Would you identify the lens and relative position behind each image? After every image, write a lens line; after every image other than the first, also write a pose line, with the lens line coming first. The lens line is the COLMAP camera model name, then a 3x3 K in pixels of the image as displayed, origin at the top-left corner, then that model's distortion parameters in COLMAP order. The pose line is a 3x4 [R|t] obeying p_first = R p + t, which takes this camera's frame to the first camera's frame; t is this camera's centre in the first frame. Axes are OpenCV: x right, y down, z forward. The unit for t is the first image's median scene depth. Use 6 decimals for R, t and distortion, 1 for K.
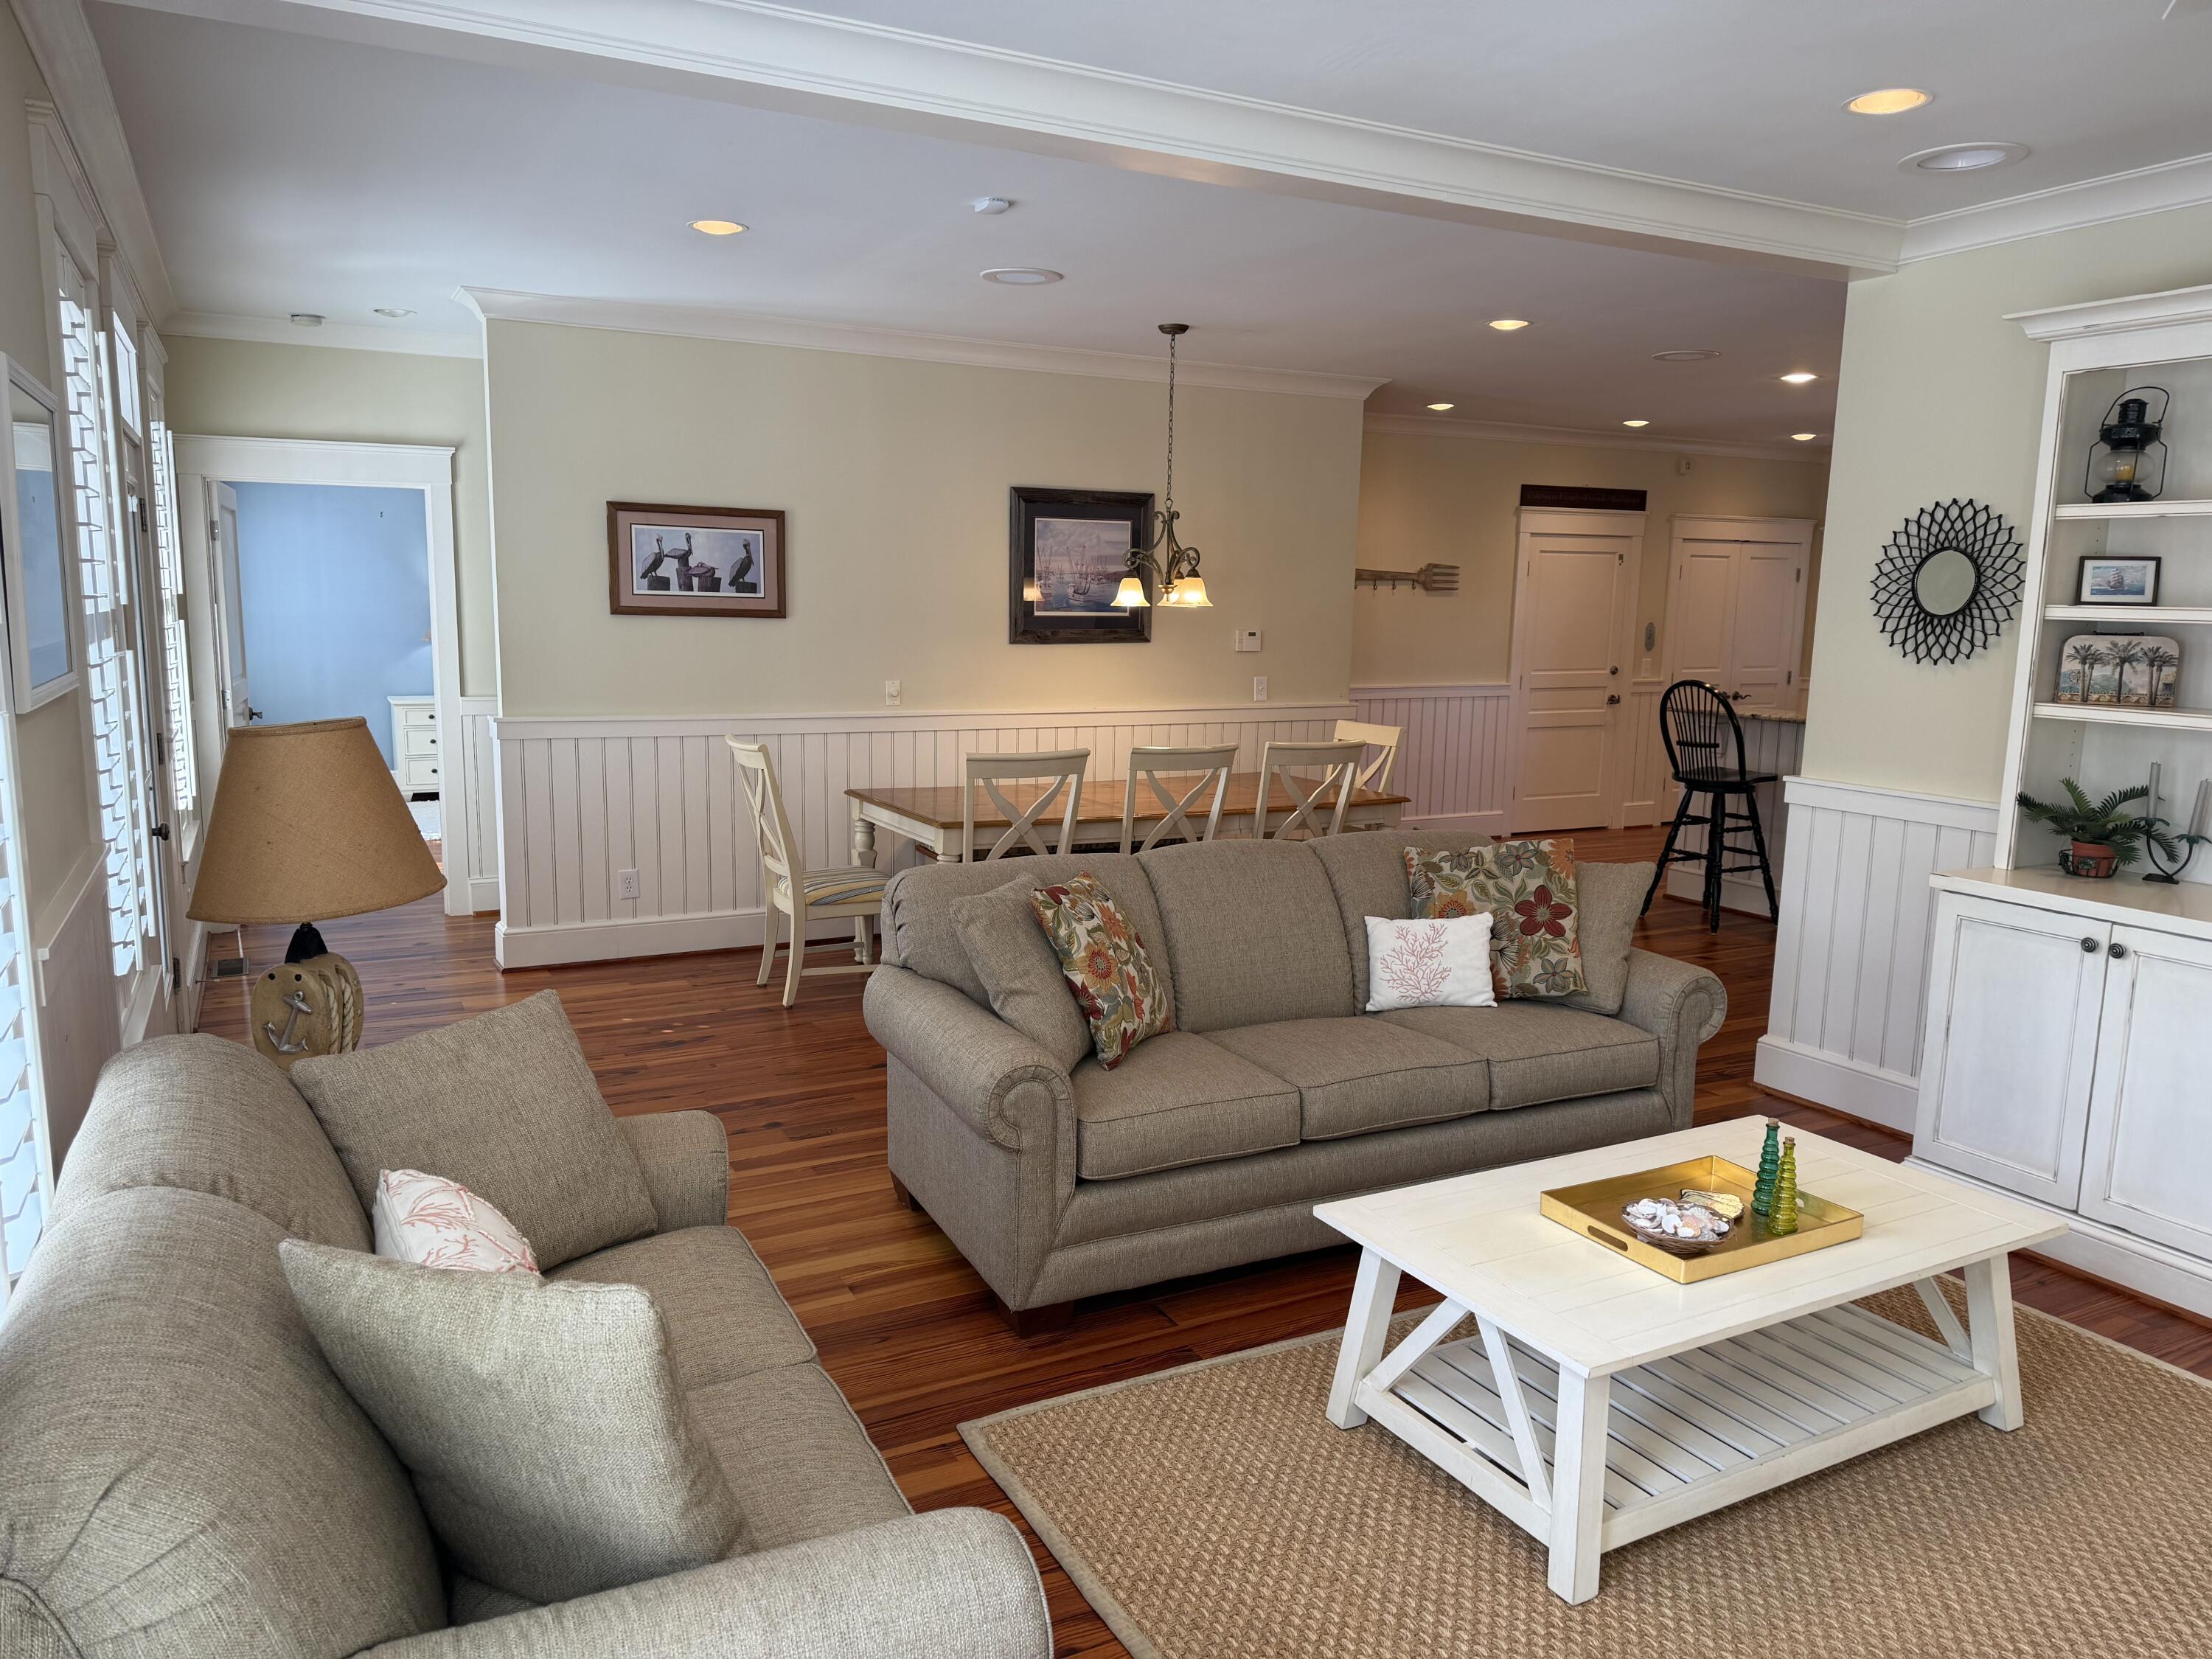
lens RADIAL K [[1550.3, 0, 1107.2], [0, 1550.3, 835.3], [0, 0, 1]] dist [0.098372, -0.141012]
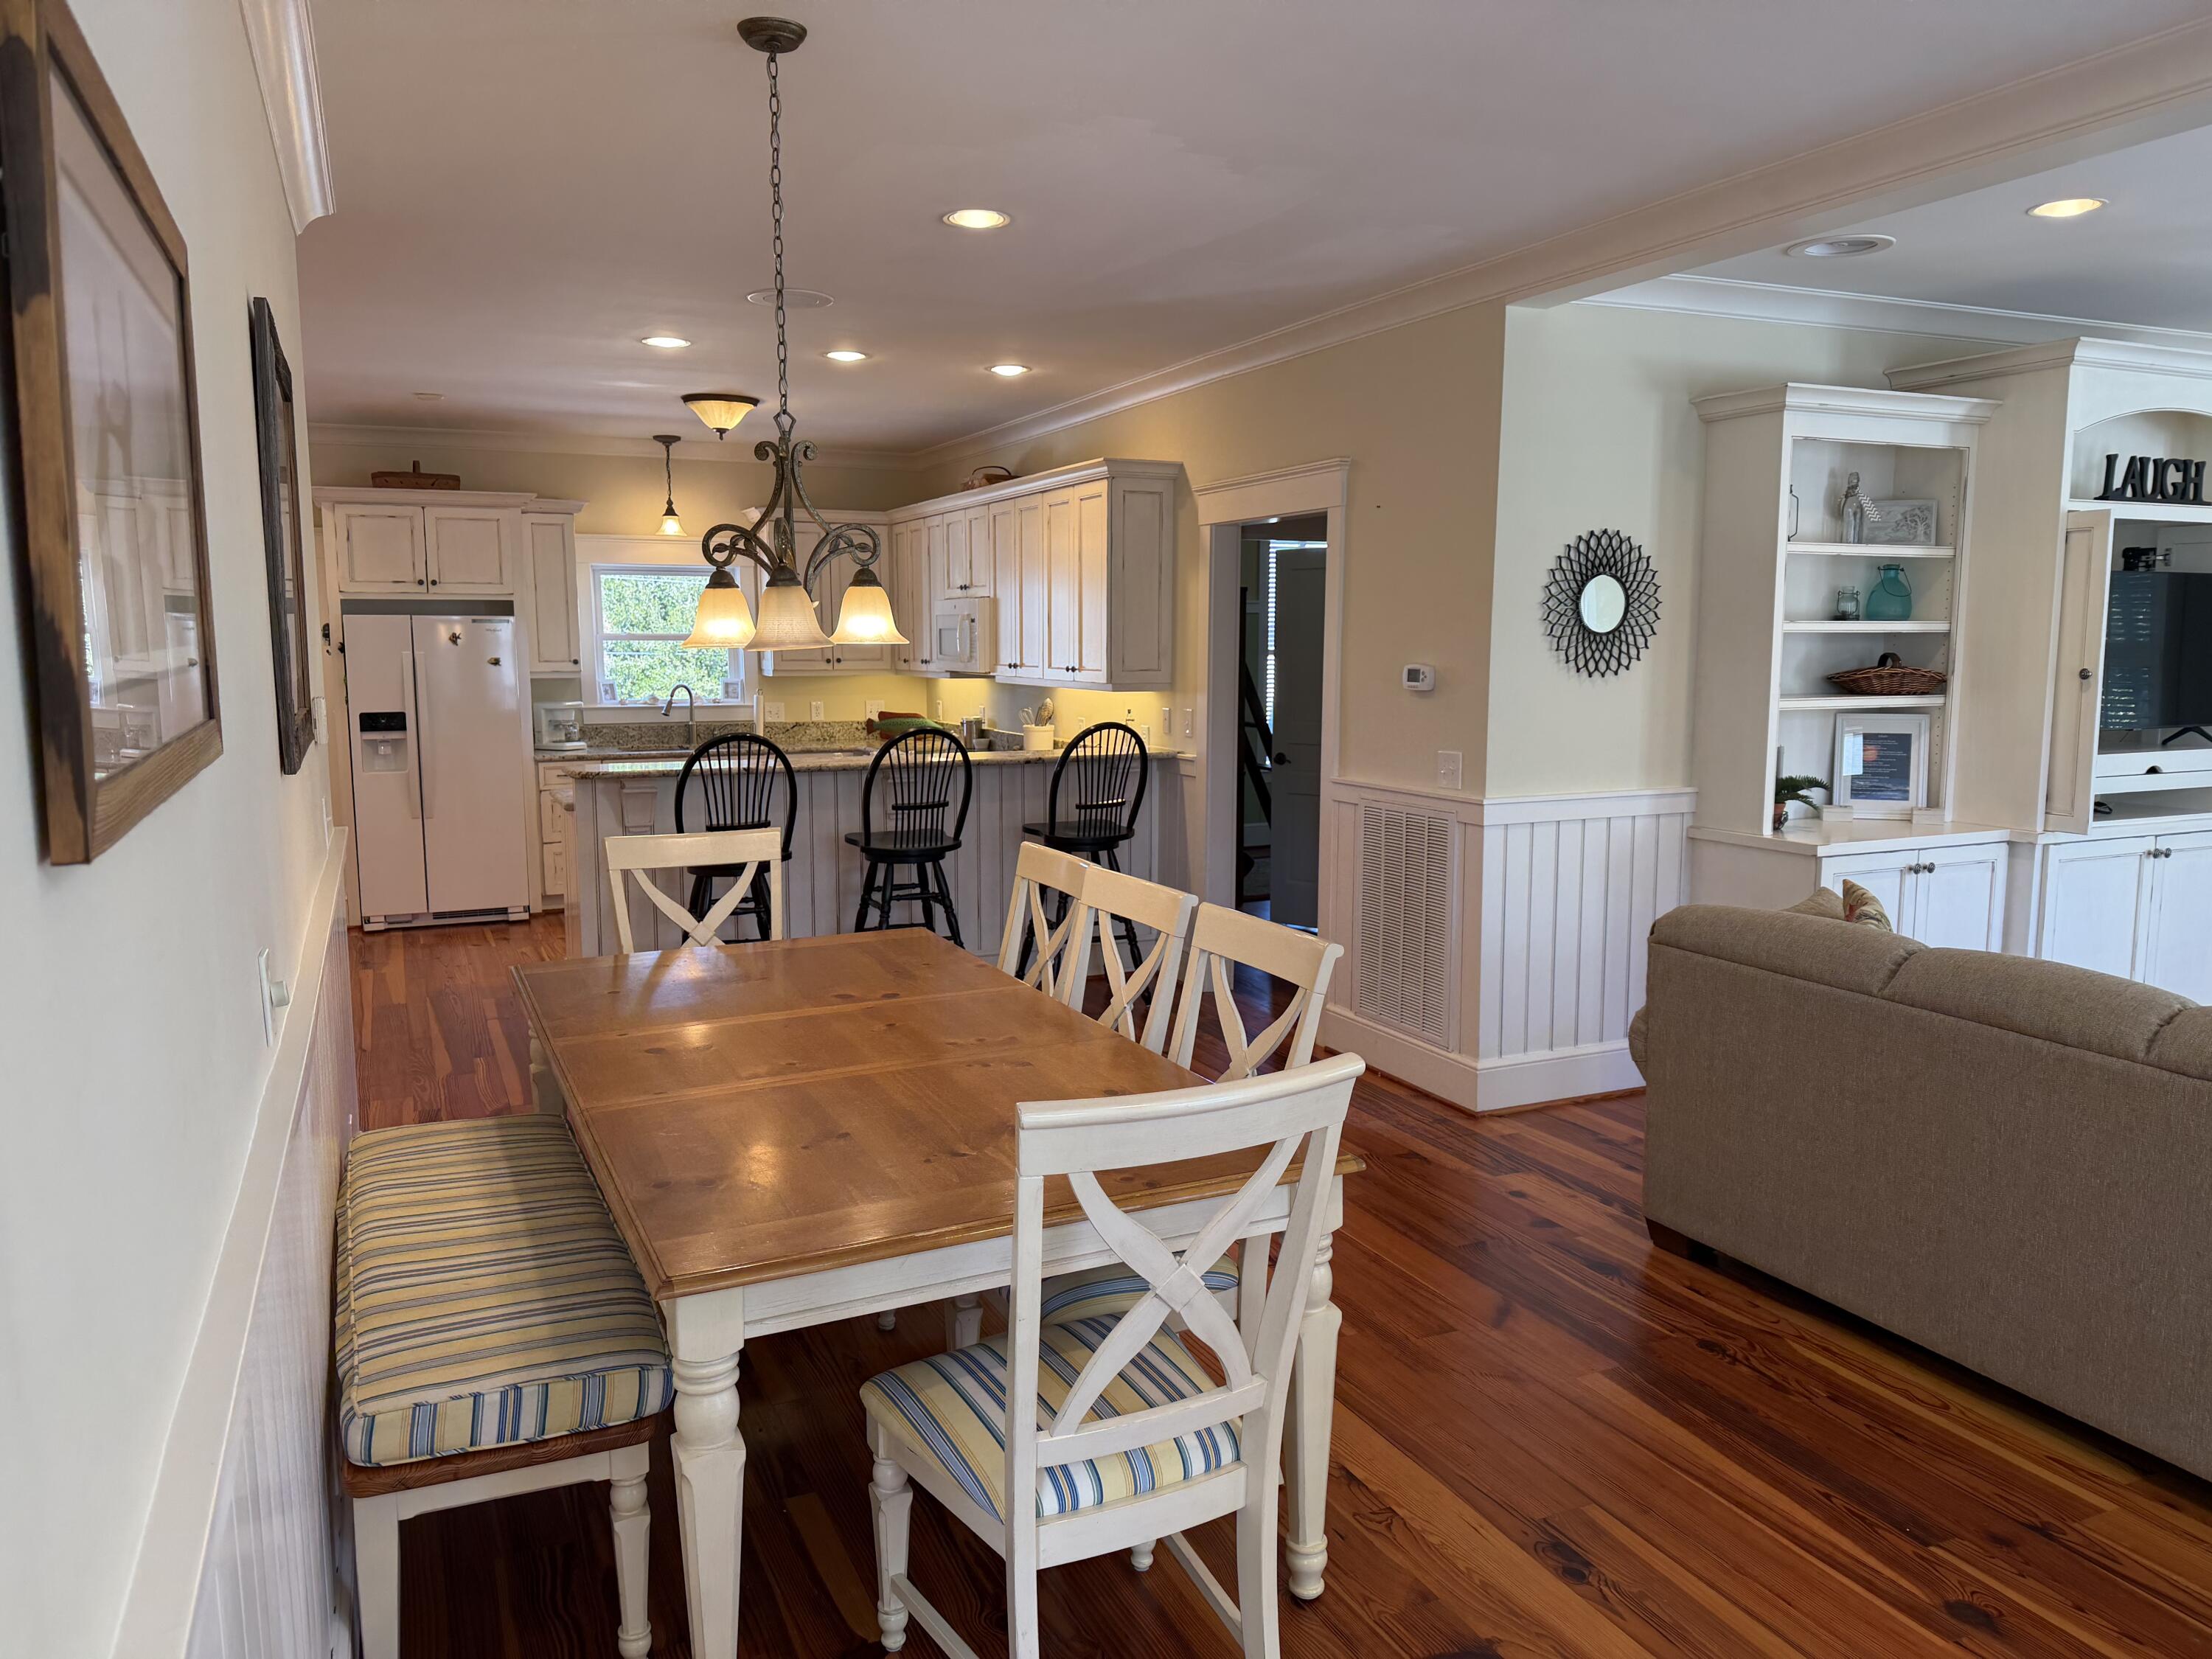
lens RADIAL K [[1566.3, 0, 1104.5], [0, 1566.3, 836.9], [0, 0, 1]] dist [0.062177, -0.079631]
pose [[0.061690, -0.145062, 0.987498, -0.621671], [0.158762, 0.978211, 0.133780, -0.204300], [-0.985388, 0.148525, 0.083376, 1.279541]]
